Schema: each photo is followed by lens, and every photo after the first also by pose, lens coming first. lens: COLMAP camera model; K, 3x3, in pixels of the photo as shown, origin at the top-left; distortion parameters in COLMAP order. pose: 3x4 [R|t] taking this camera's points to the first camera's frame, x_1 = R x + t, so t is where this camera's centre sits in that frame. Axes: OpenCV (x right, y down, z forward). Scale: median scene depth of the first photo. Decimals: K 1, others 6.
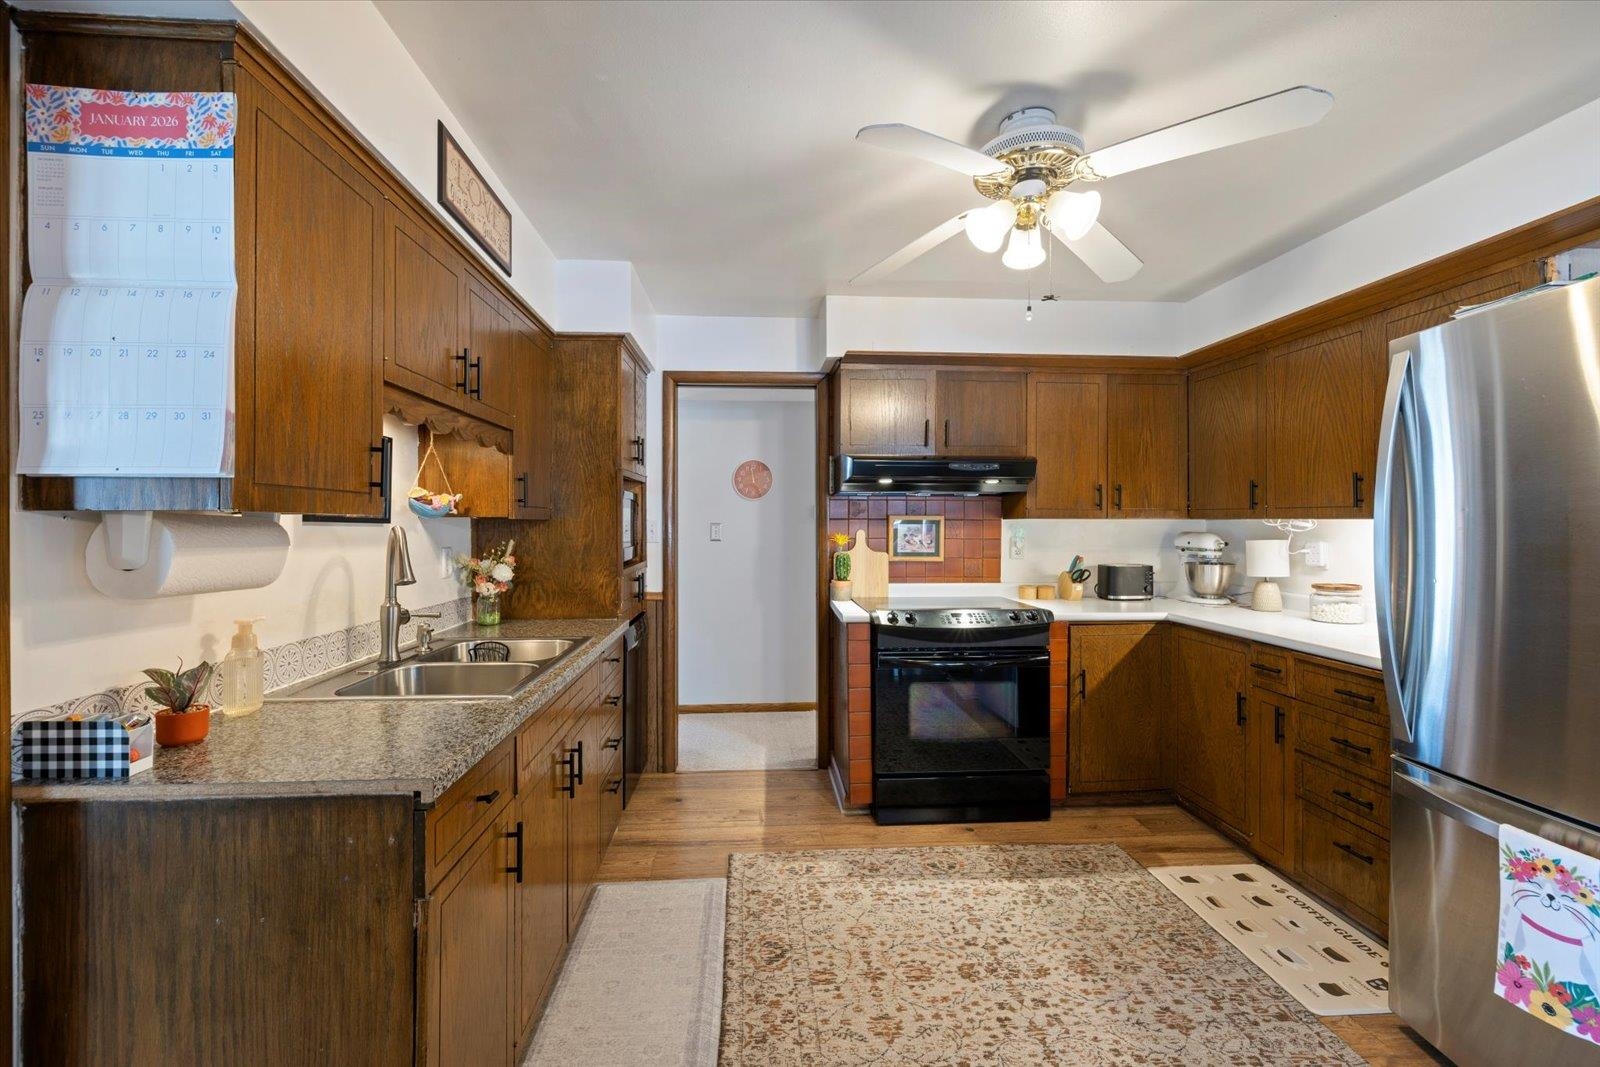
lens RADIAL K [[670.4, 0, 791.7], [0, 670.4, 513.4], [0, 0, 1]] dist [-0.004544, 0.000038]
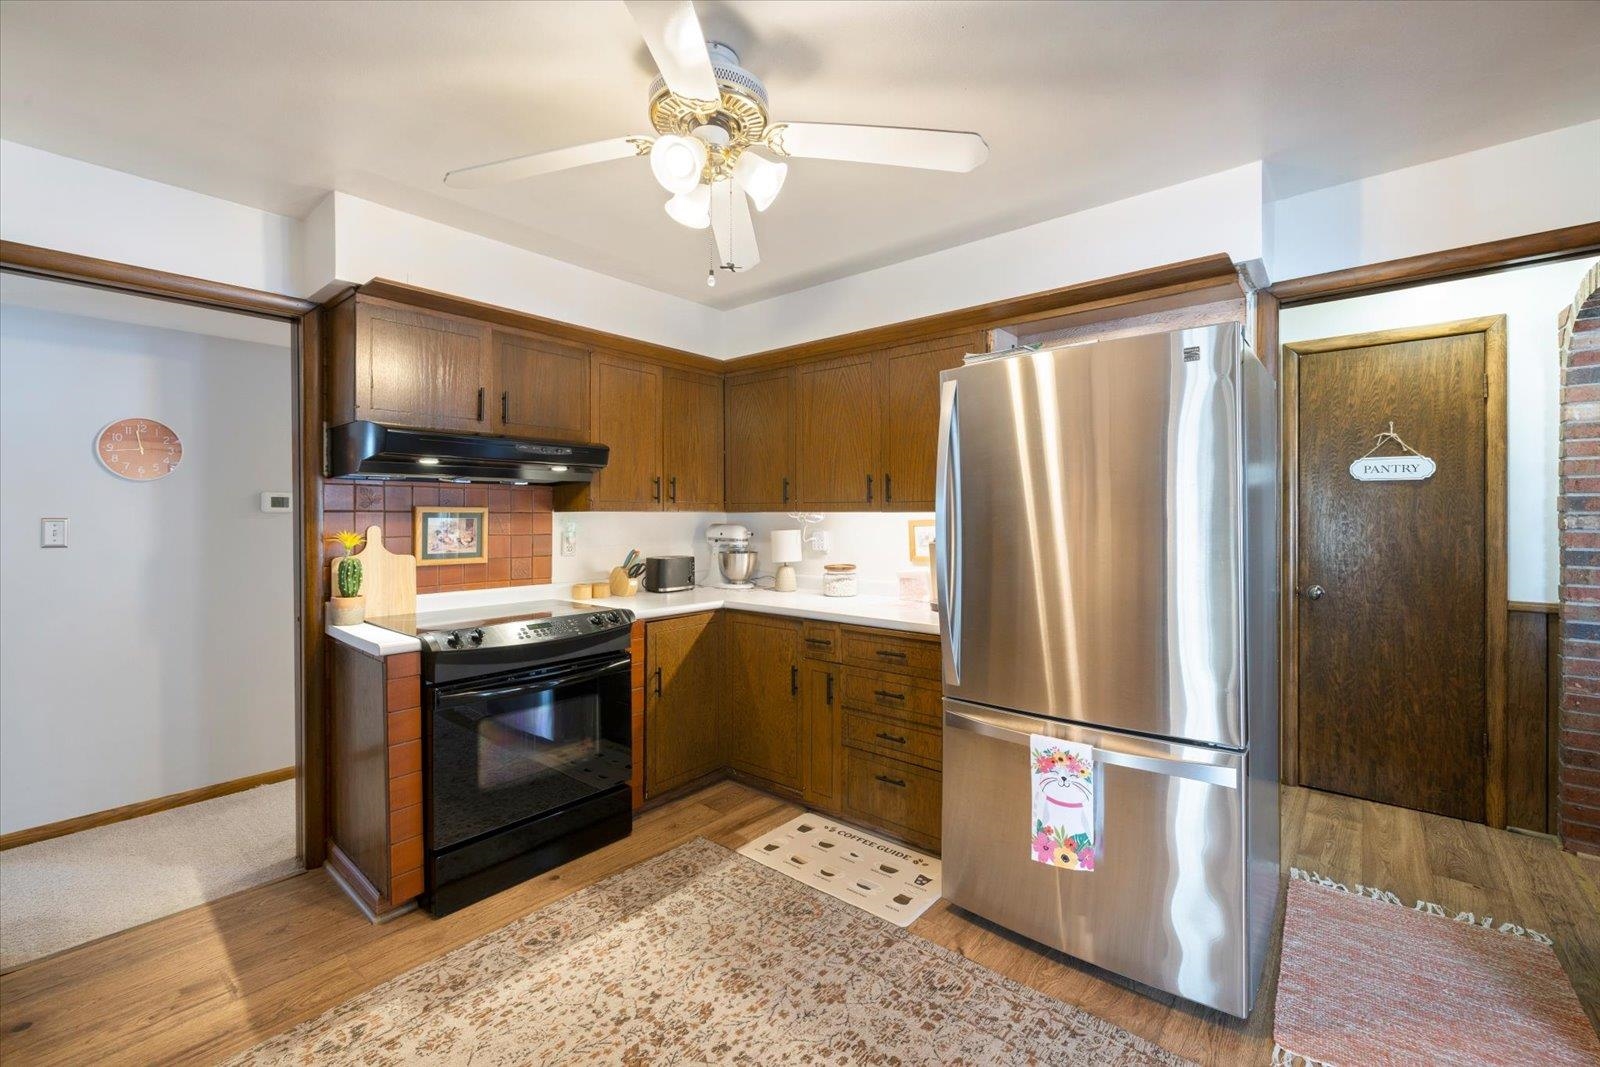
lens RADIAL K [[670.4, 0, 791.7], [0, 670.4, 513.4], [0, 0, 1]] dist [-0.004544, 0.000038]
pose [[0.697249, 0.000898, 0.716828, -0.148073], [-0.007425, 0.999955, 0.005969, 0.004339], [-0.716790, -0.009485, 0.697224, 0.222996]]
